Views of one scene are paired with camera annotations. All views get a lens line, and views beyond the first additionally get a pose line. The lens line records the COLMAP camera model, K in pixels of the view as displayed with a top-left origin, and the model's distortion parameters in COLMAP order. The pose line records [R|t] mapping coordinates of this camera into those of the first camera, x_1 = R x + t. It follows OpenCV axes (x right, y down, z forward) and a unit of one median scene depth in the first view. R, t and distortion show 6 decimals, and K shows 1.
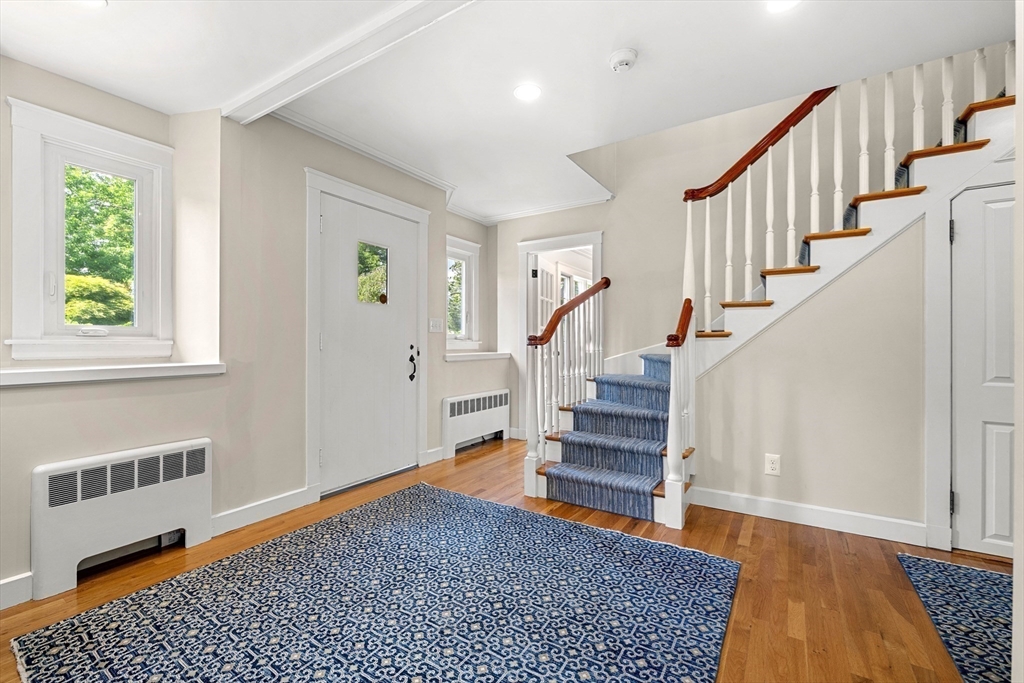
lens RADIAL K [[437.9, 0, 513.7], [0, 437.9, 340.8], [0, 0, 1]] dist [-0.002205, -0.000052]
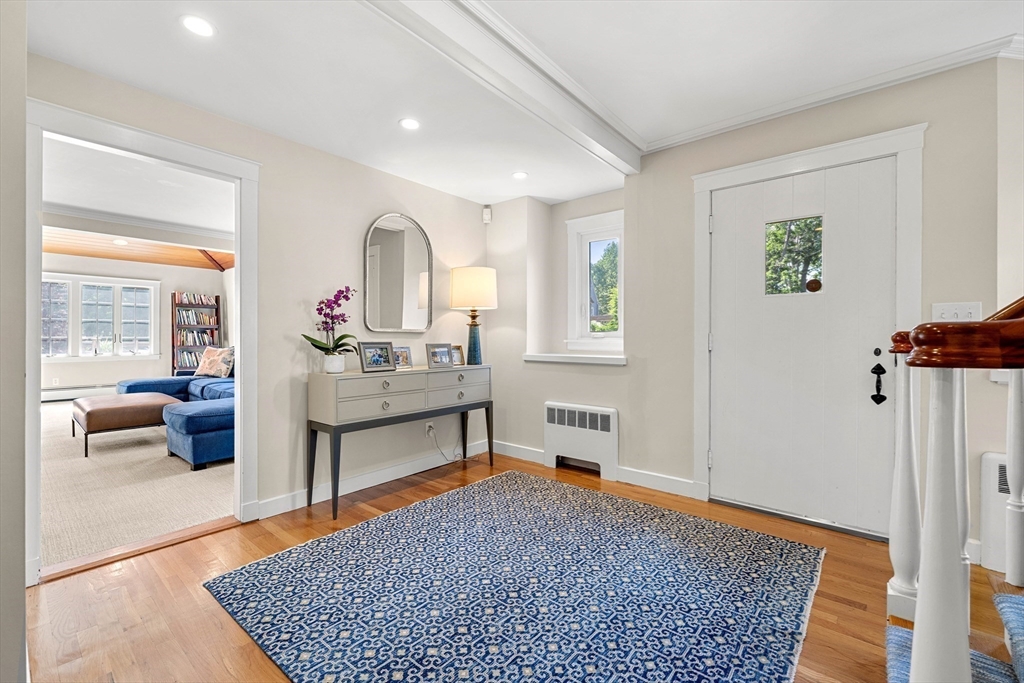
lens RADIAL K [[437.9, 0, 508.4], [0, 437.9, 339.1], [0, 0, 1]] dist [-0.002205, -0.000052]
pose [[-0.141298, -0.001438, -0.989966, 0.796024], [-0.004749, 0.999988, -0.000775, -0.003182], [0.989956, 0.004592, -0.141304, 0.902087]]
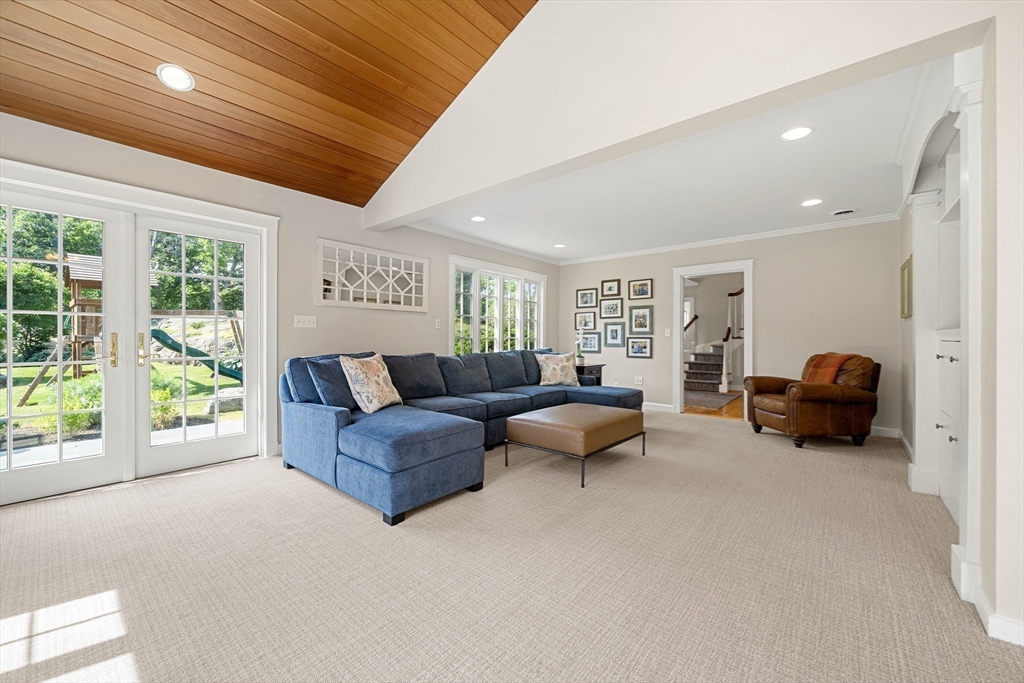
lens RADIAL K [[388.4, 0, 509.9], [0, 388.4, 338.4], [0, 0, 1]] dist [-0.000649, -0.000119]
pose [[0.988088, -0.003549, -0.153847, -1.058433], [0.003513, 0.999994, -0.000503, -0.019335], [0.153848, -0.000043, 0.988095, -2.893650]]
